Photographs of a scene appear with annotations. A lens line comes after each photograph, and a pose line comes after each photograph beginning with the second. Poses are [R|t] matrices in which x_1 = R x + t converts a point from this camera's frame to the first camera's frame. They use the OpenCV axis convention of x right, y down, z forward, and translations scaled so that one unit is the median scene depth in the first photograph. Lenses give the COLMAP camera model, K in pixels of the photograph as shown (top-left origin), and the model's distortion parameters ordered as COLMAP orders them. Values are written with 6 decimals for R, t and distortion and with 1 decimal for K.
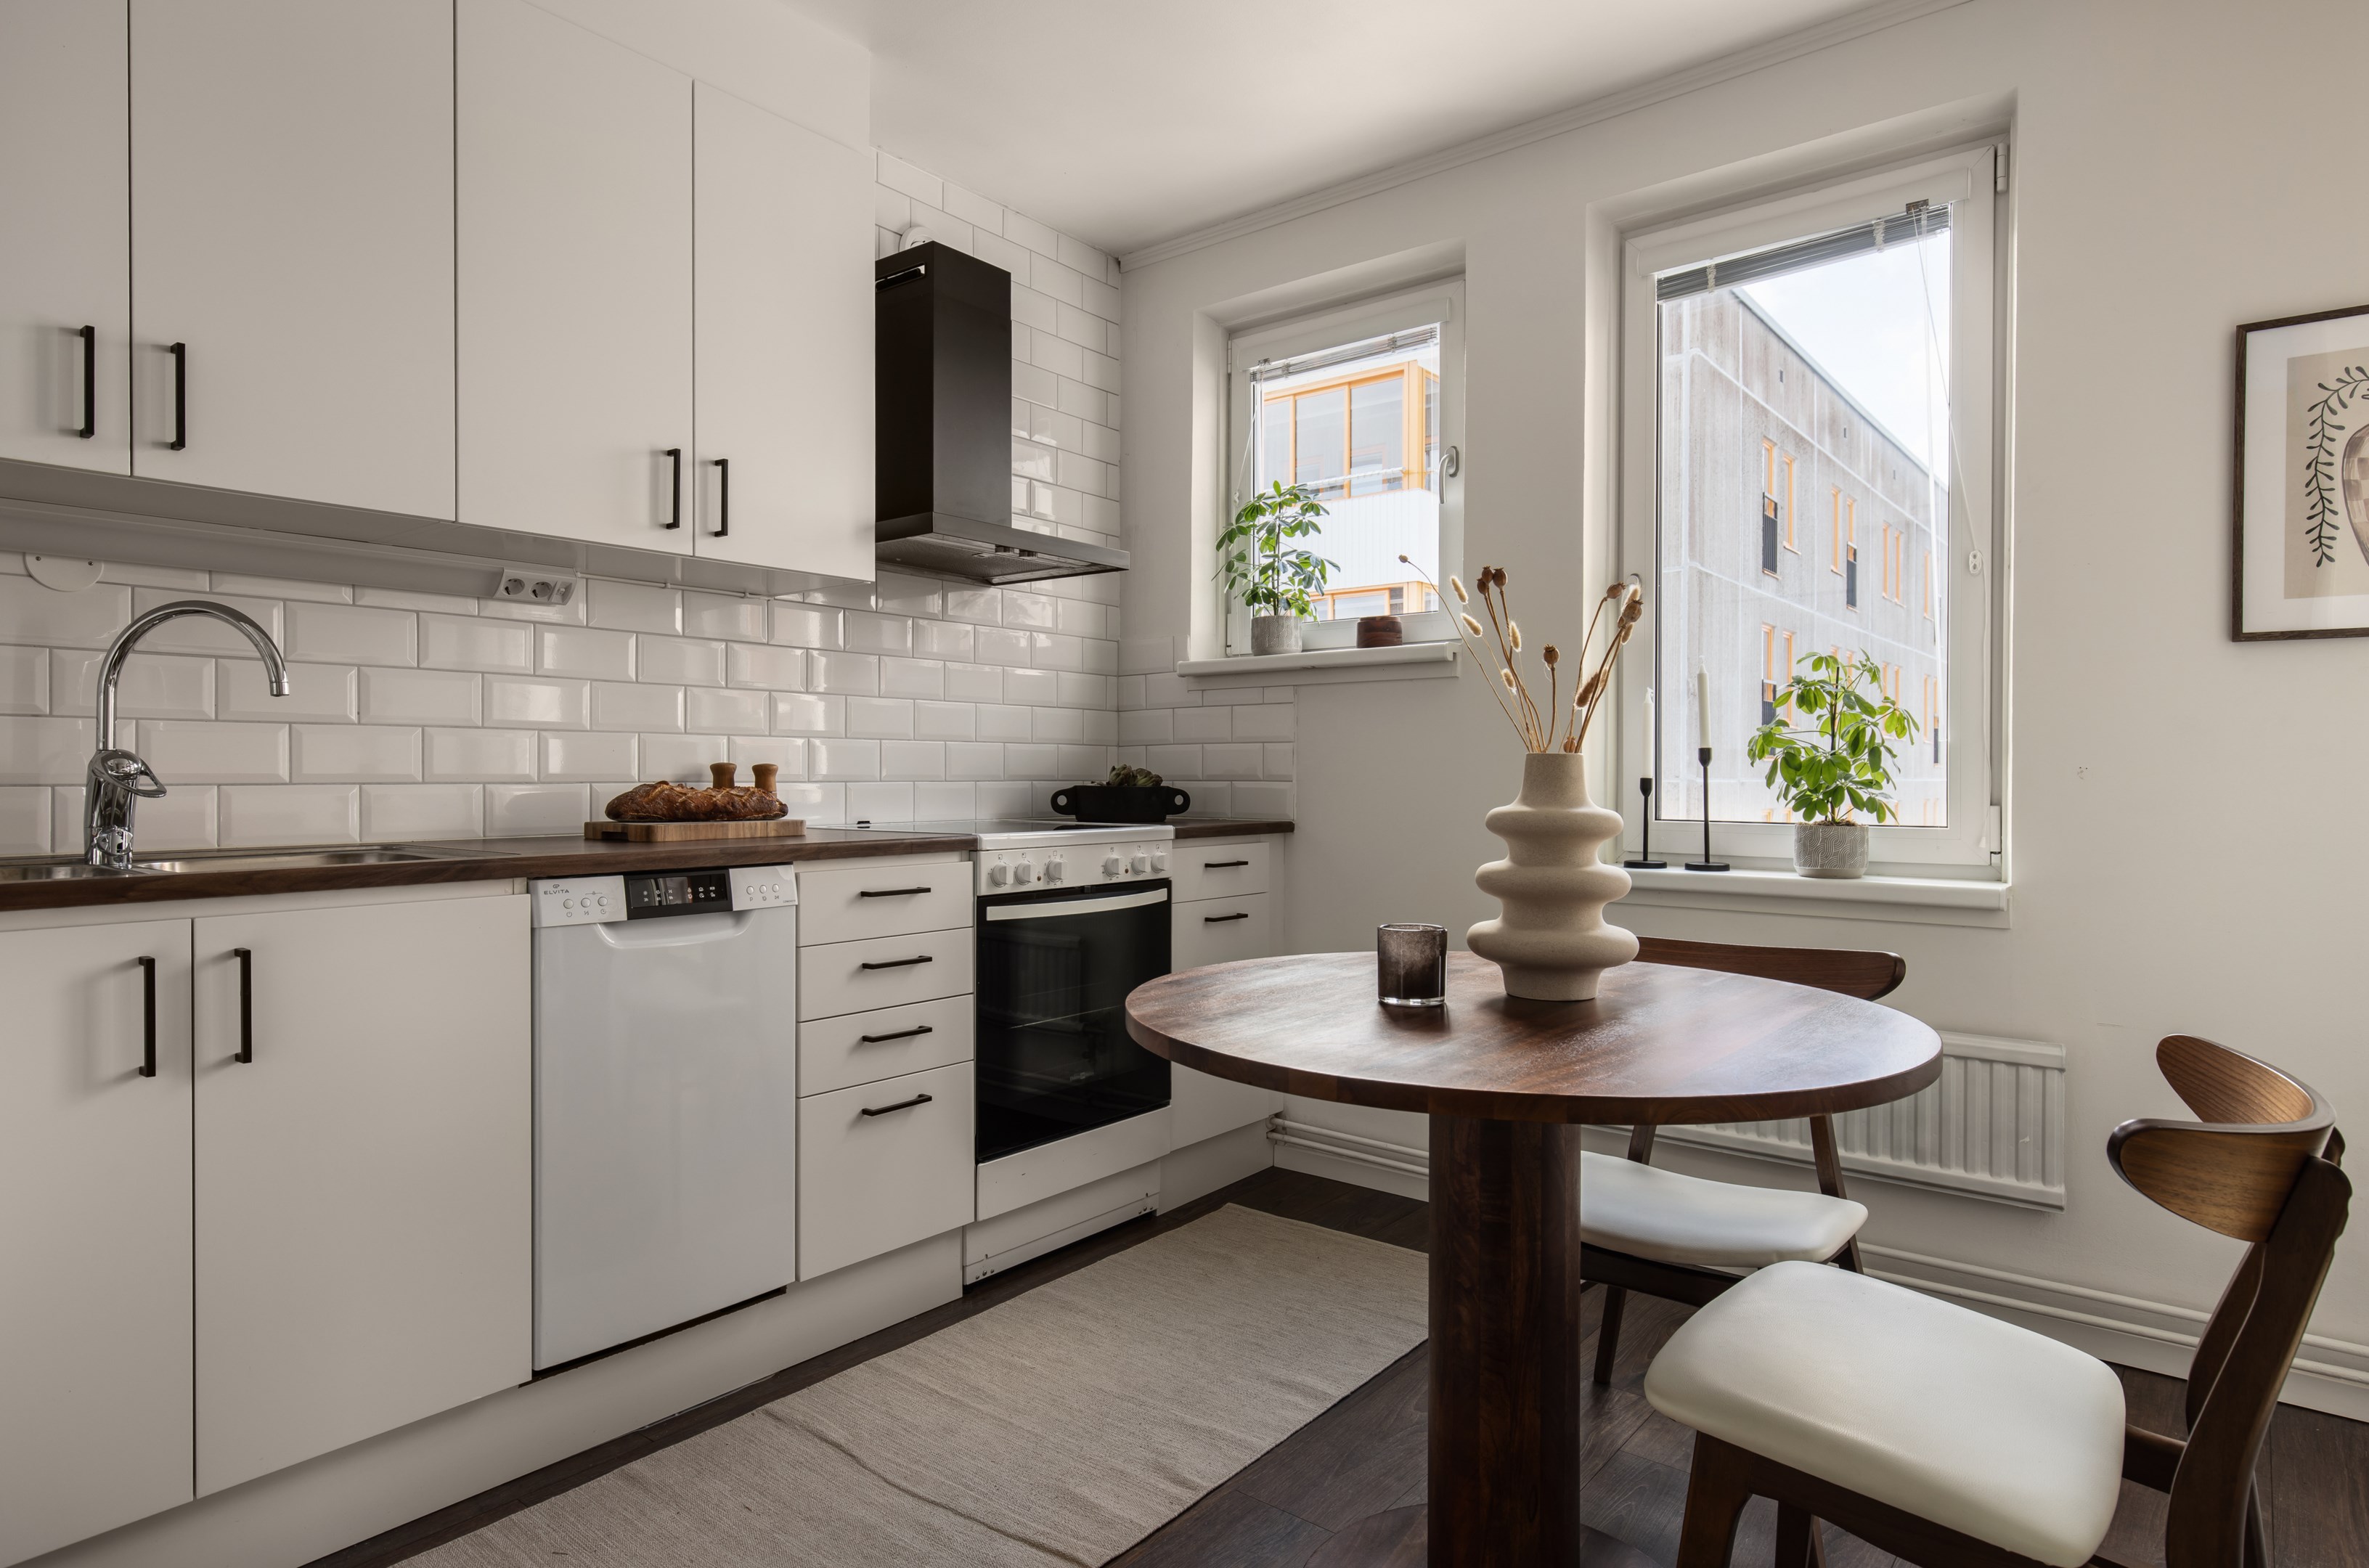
lens RADIAL K [[1299.9, 0, 1180.0], [0, 1299.9, 772.1], [0, 0, 1]] dist [-0.007259, -0.002914]
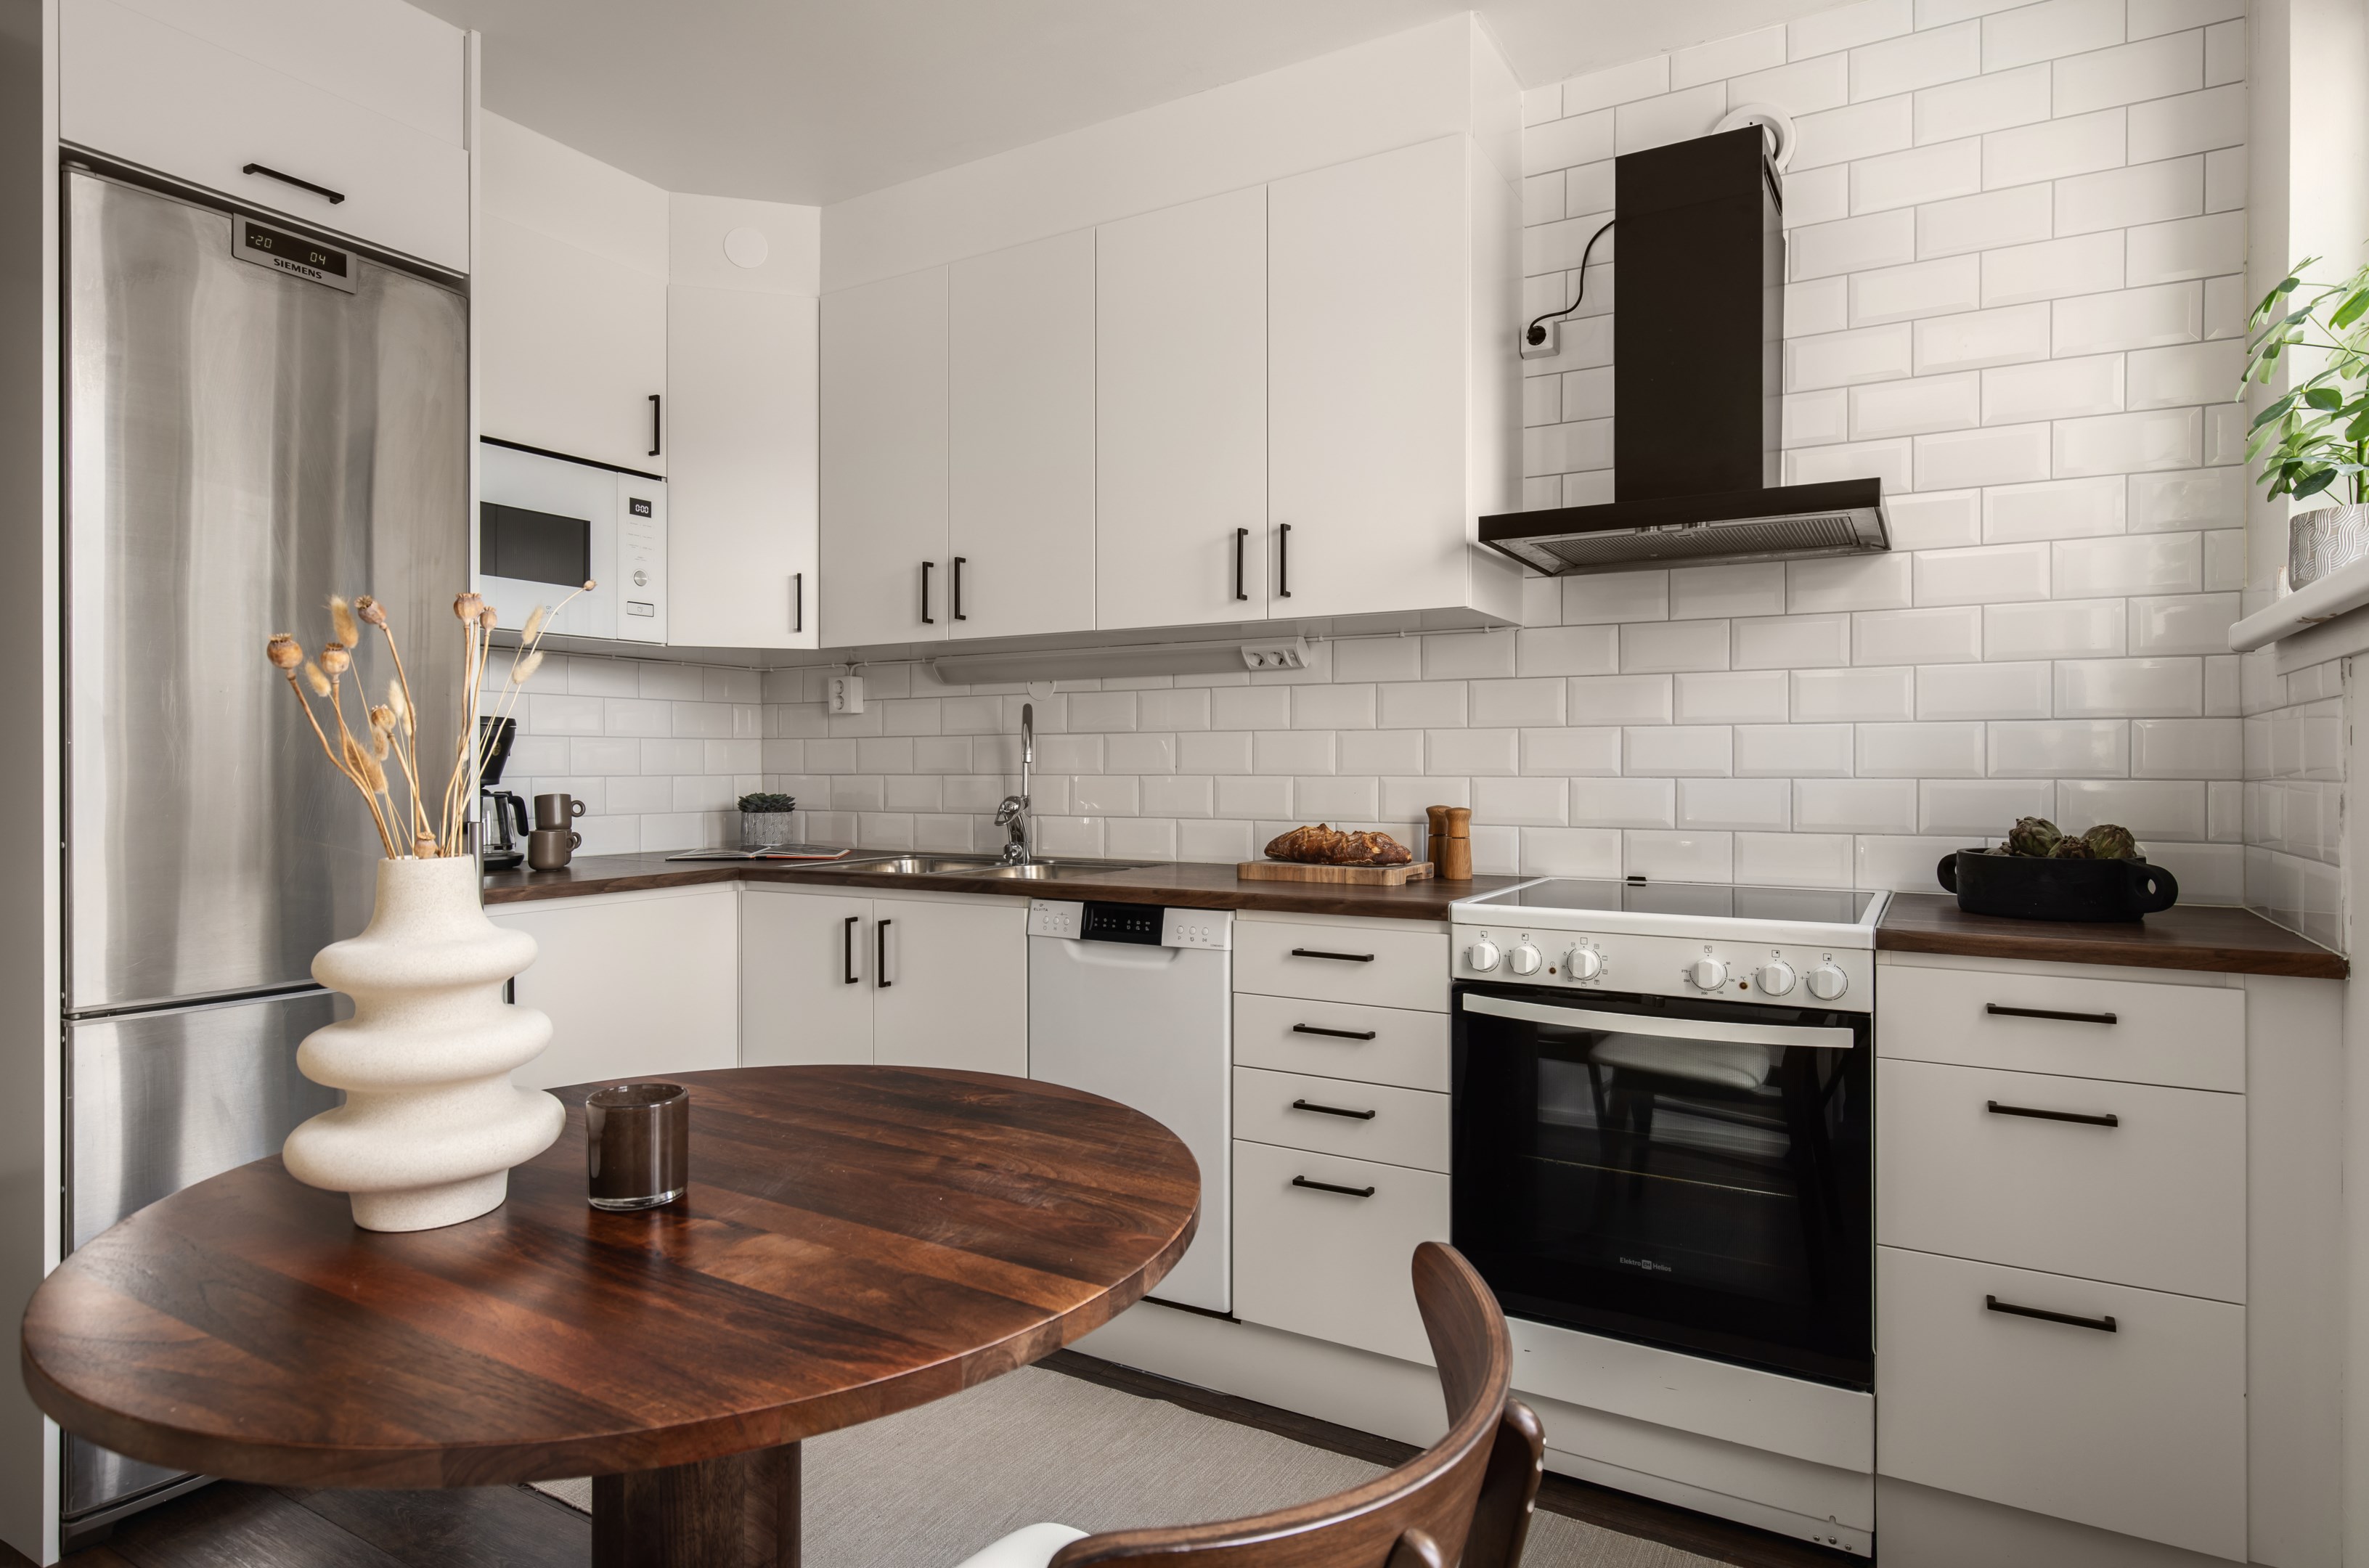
lens RADIAL K [[1299.9, 0, 1182.7], [0, 1299.9, 790.1], [0, 0, 1]] dist [-0.007259, -0.002914]
pose [[0.170851, 0.015230, -0.985179, 0.636886], [-0.003439, 0.999884, 0.014861, -0.035718], [0.985291, 0.000849, 0.170884, 0.707424]]
